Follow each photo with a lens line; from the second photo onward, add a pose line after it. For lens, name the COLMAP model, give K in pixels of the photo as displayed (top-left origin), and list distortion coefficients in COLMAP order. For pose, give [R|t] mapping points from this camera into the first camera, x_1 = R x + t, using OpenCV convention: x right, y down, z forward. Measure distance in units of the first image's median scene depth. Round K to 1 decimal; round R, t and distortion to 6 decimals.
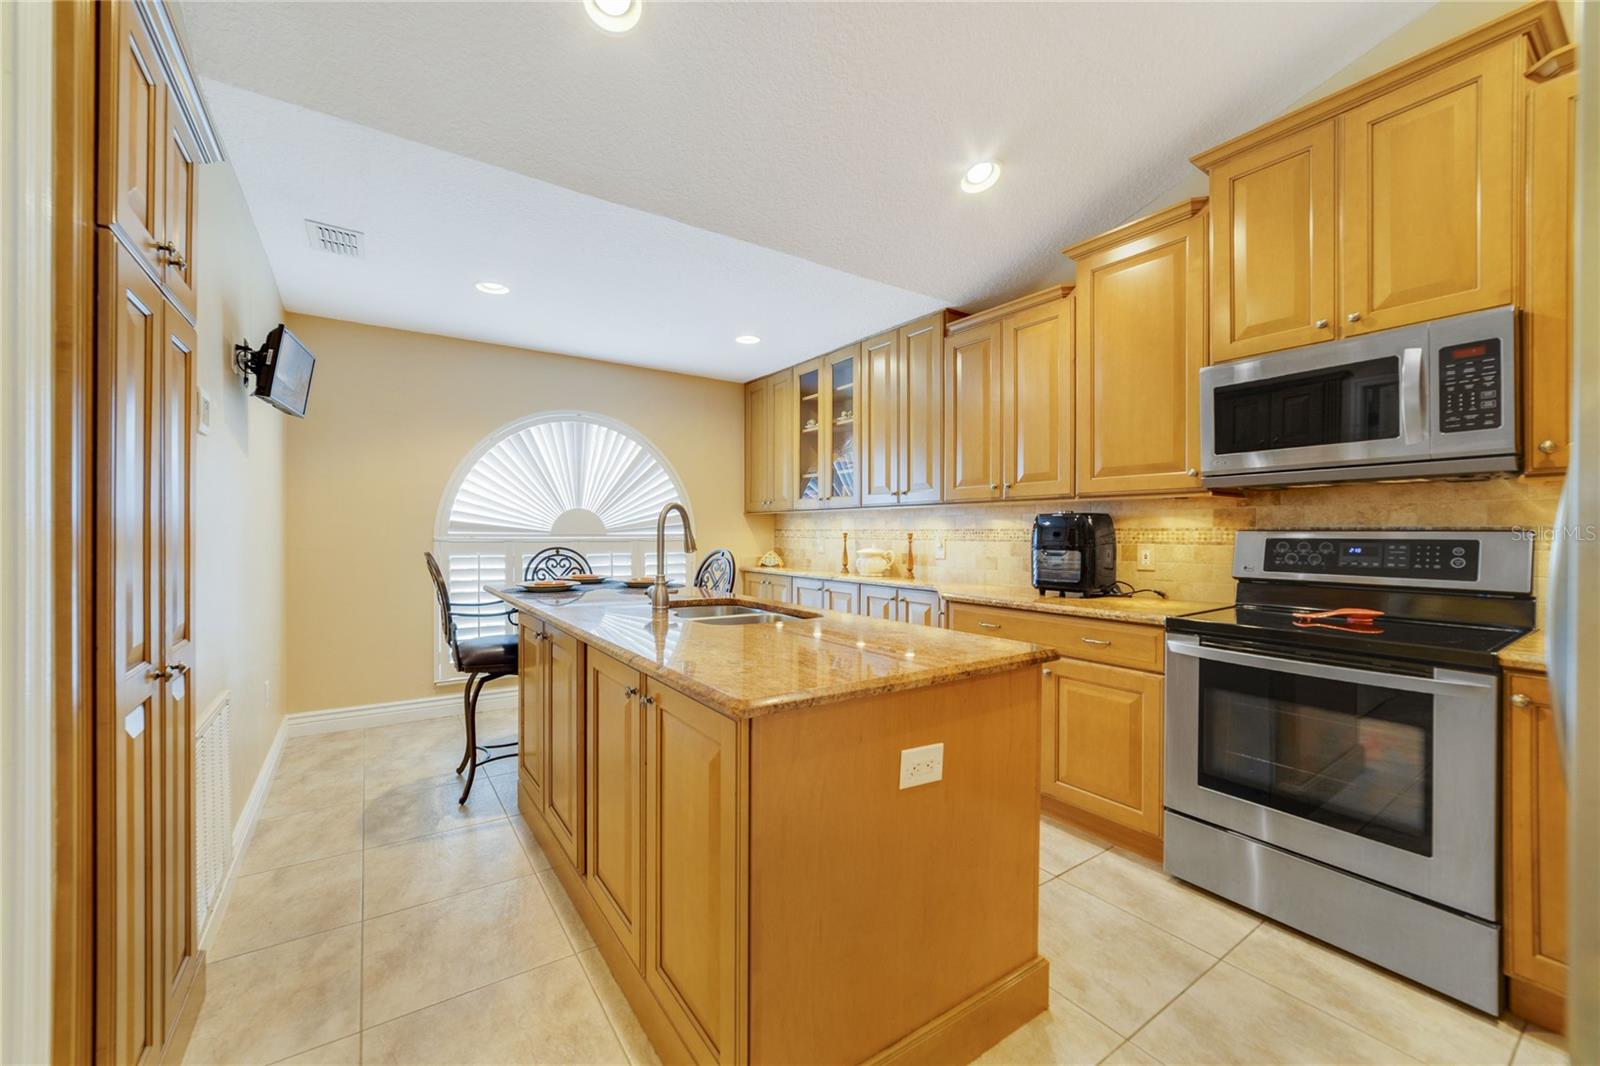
lens RADIAL K [[617.8, 0, 792.5], [0, 617.8, 535.1], [0, 0, 1]] dist [-0.006203, 0.002692]
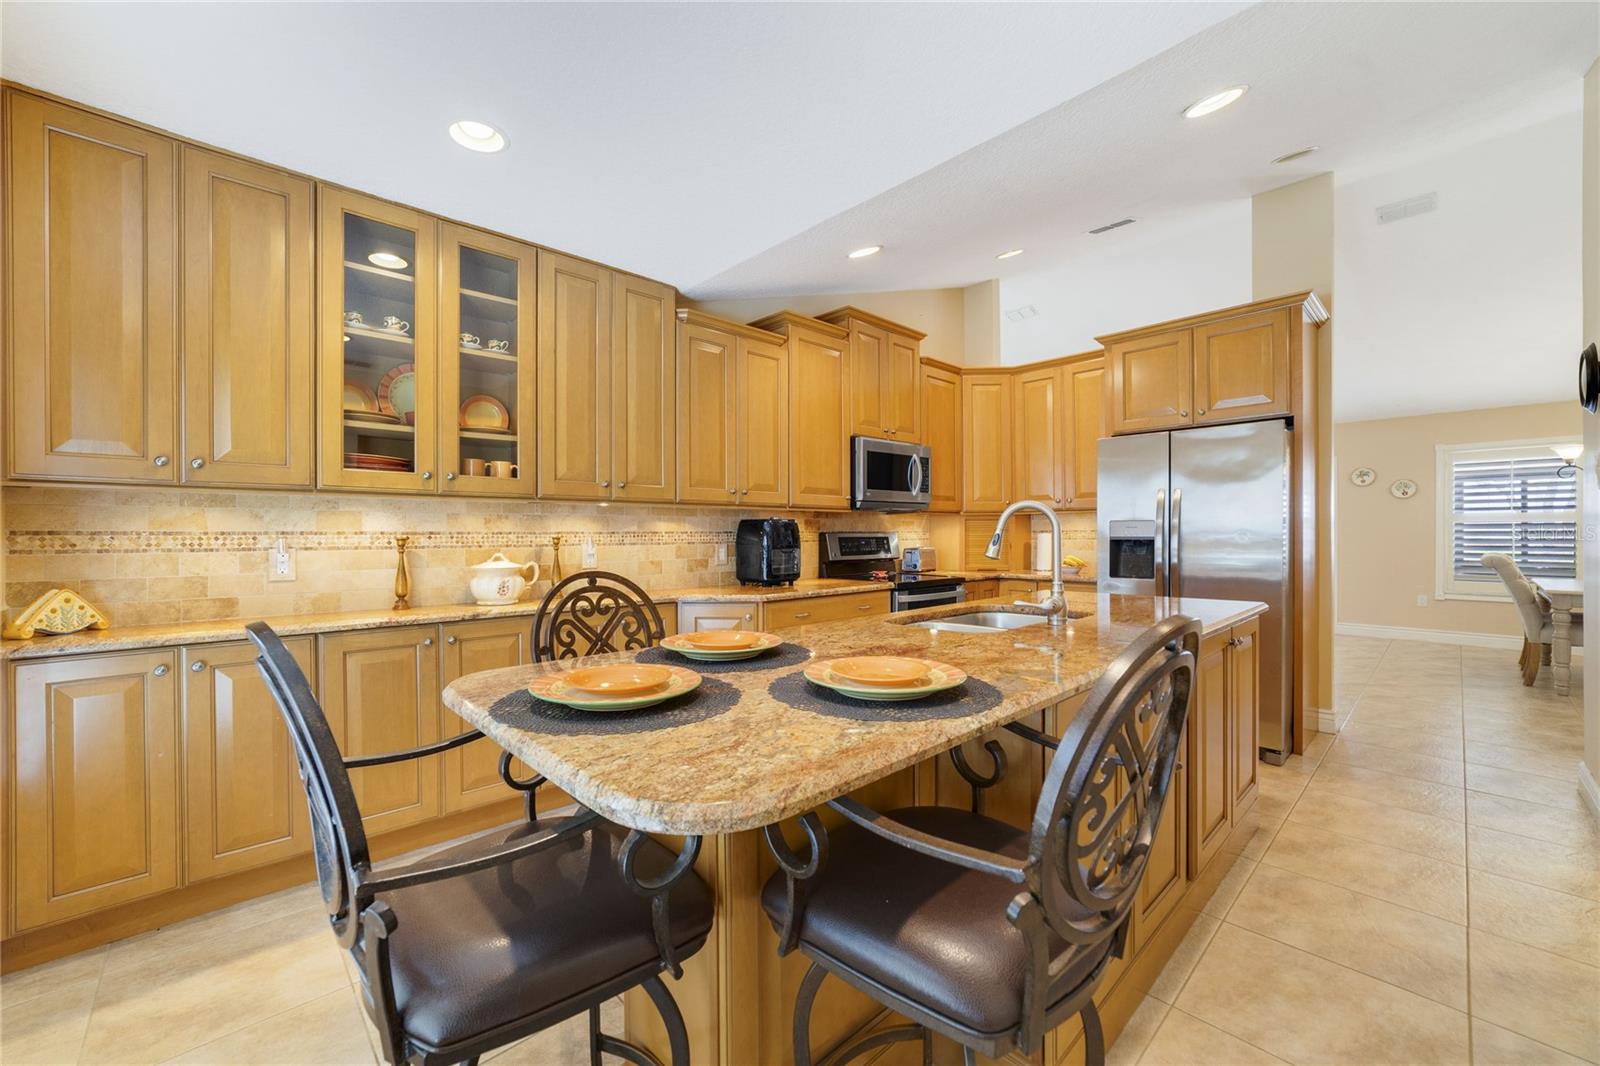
lens RADIAL K [[617.8, 0, 790.9], [0, 617.8, 537.3], [0, 0, 1]] dist [-0.006203, 0.002692]
pose [[-0.112222, -0.007047, 0.993658, -0.824314], [0.008589, 0.999931, 0.008062, -0.009259], [-0.993646, 0.009439, -0.112153, 1.155968]]
